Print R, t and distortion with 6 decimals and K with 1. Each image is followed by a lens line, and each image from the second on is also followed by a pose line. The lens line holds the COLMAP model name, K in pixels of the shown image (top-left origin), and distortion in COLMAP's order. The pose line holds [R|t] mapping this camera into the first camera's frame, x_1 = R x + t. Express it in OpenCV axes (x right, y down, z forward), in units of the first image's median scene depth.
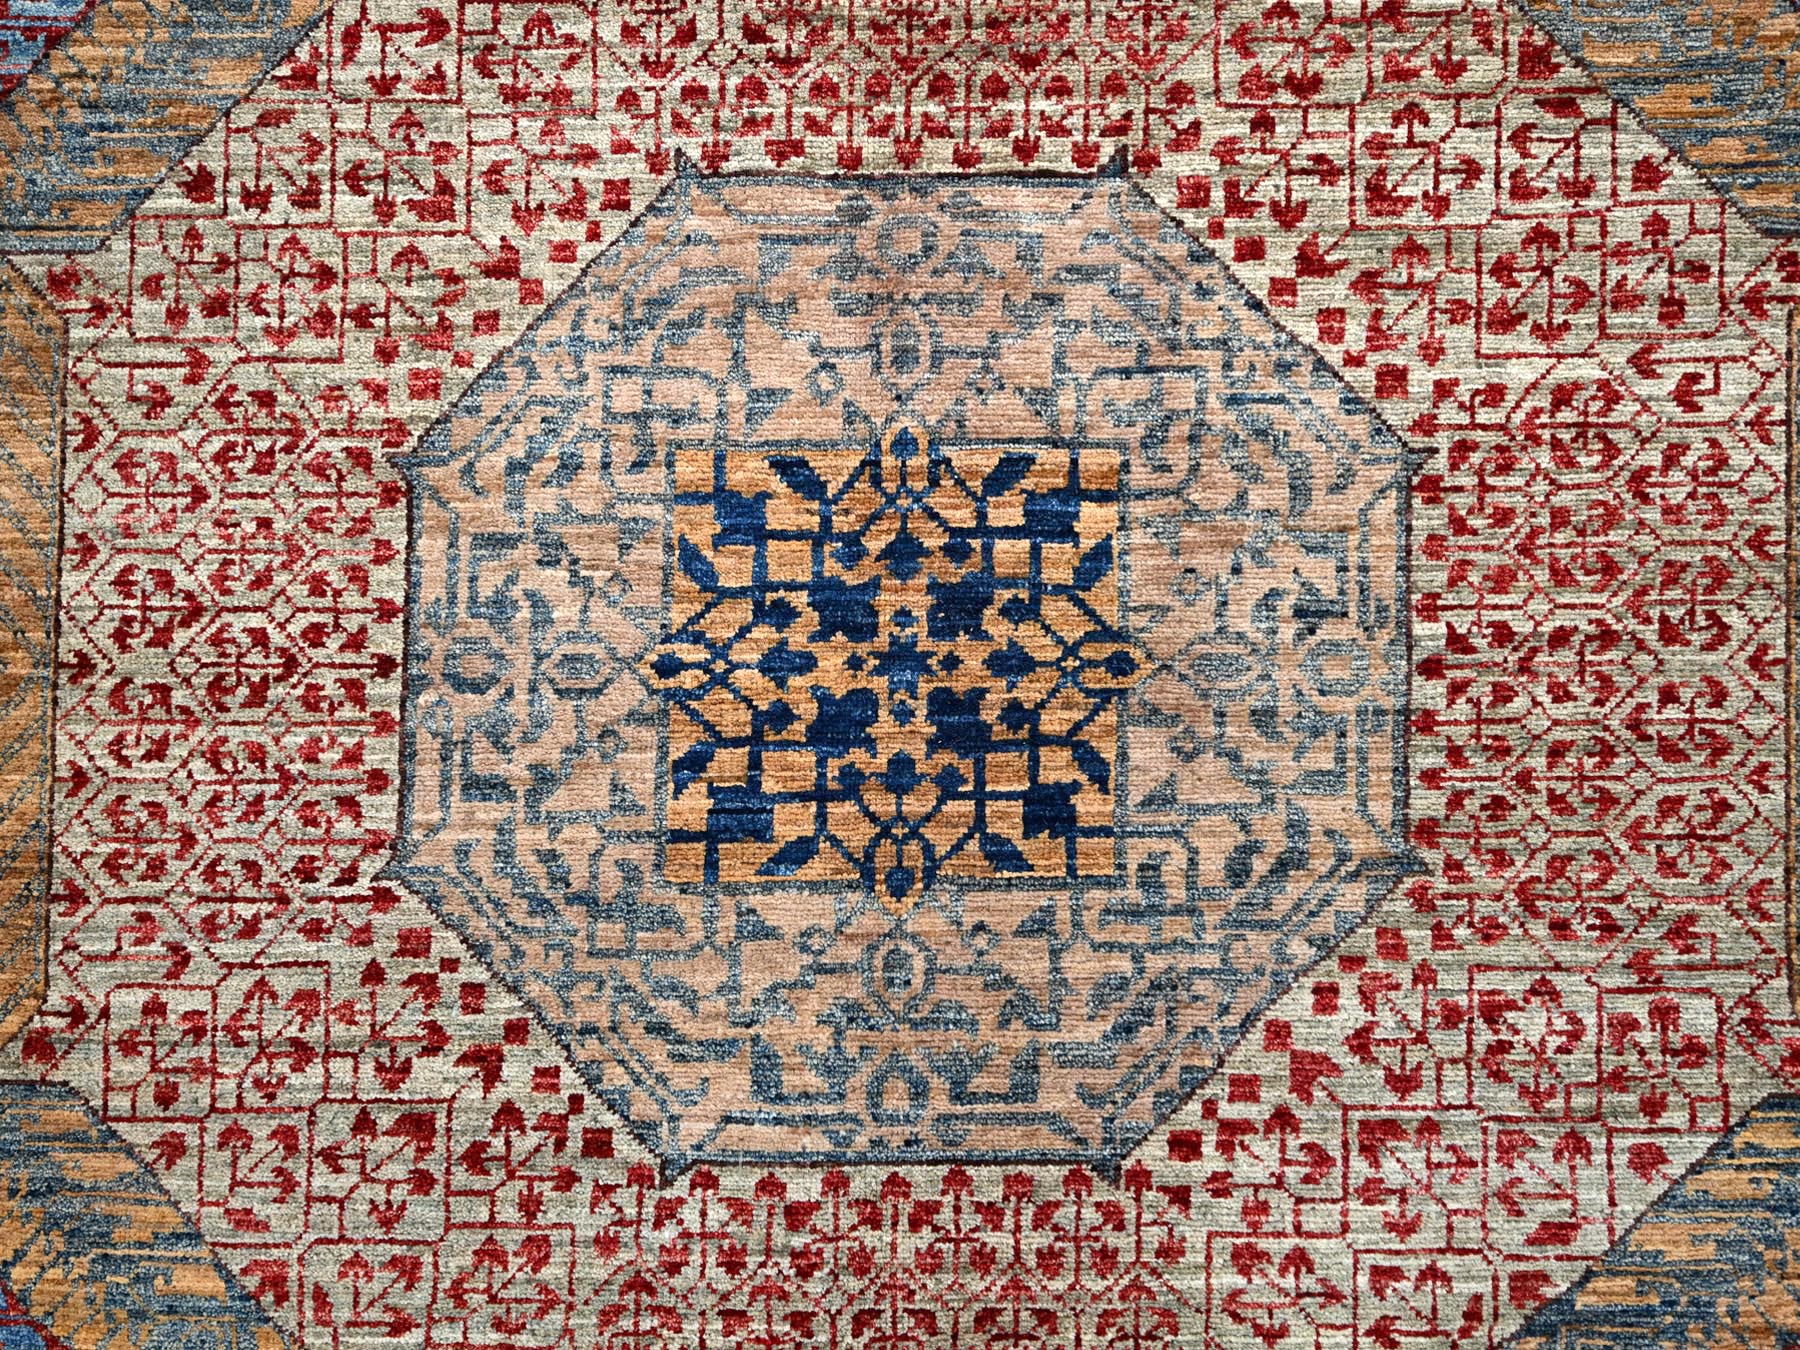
lens RADIAL K [[1562.9, 0, 900.3], [0, 1562.9, 675.5], [0, 0, 1]] dist [-0.033280, -0.026969]
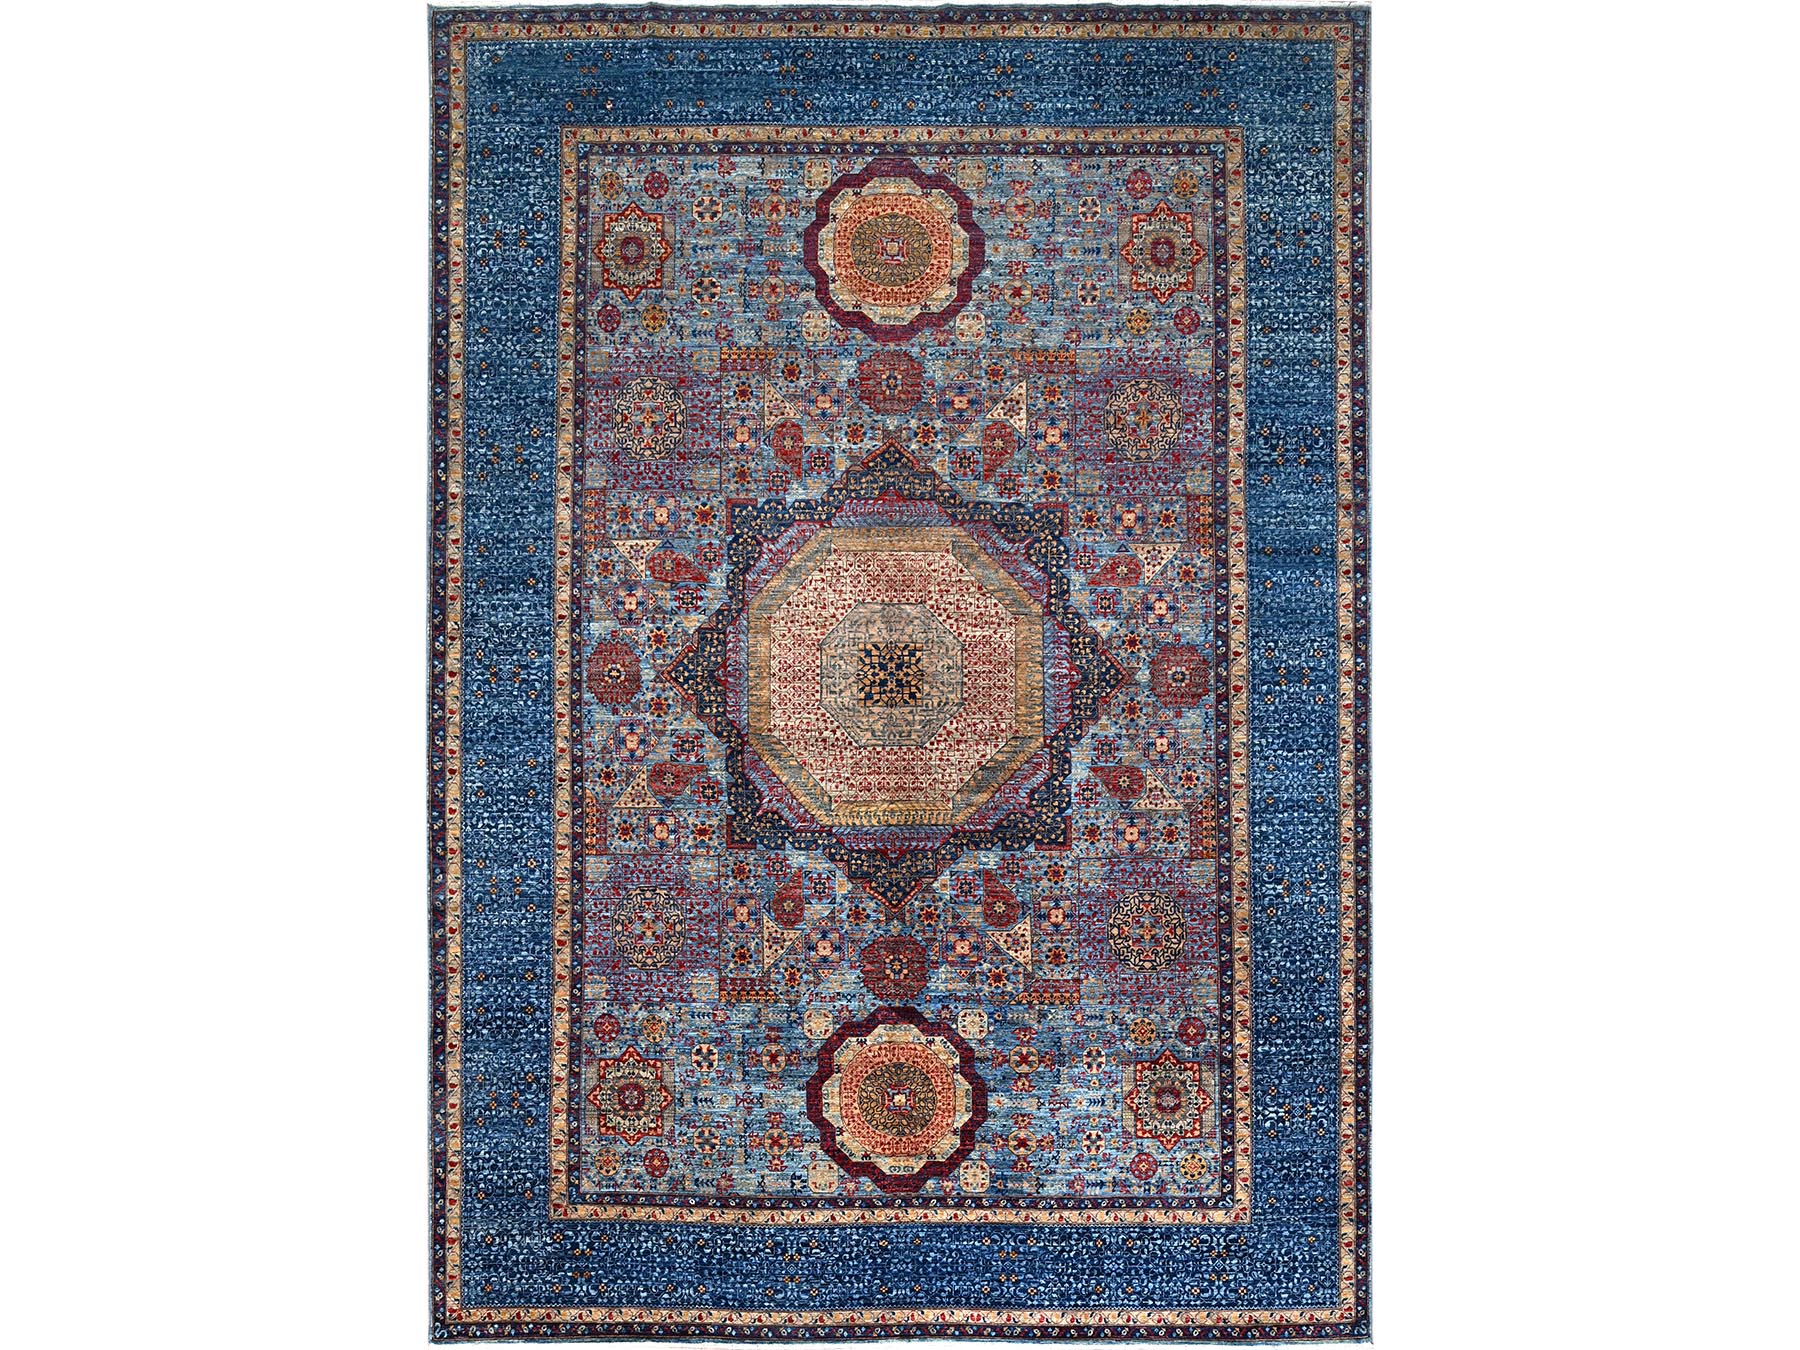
lens RADIAL K [[1562.9, 0, 897.1], [0, 1562.9, 668.2], [0, 0, 1]] dist [-0.033280, -0.026969]
pose [[0.976184, 0.005682, 0.216870, -1.480104], [0.005165, 0.998765, -0.049420, 0.306833], [-0.216883, 0.049363, 0.974949, -5.772932]]
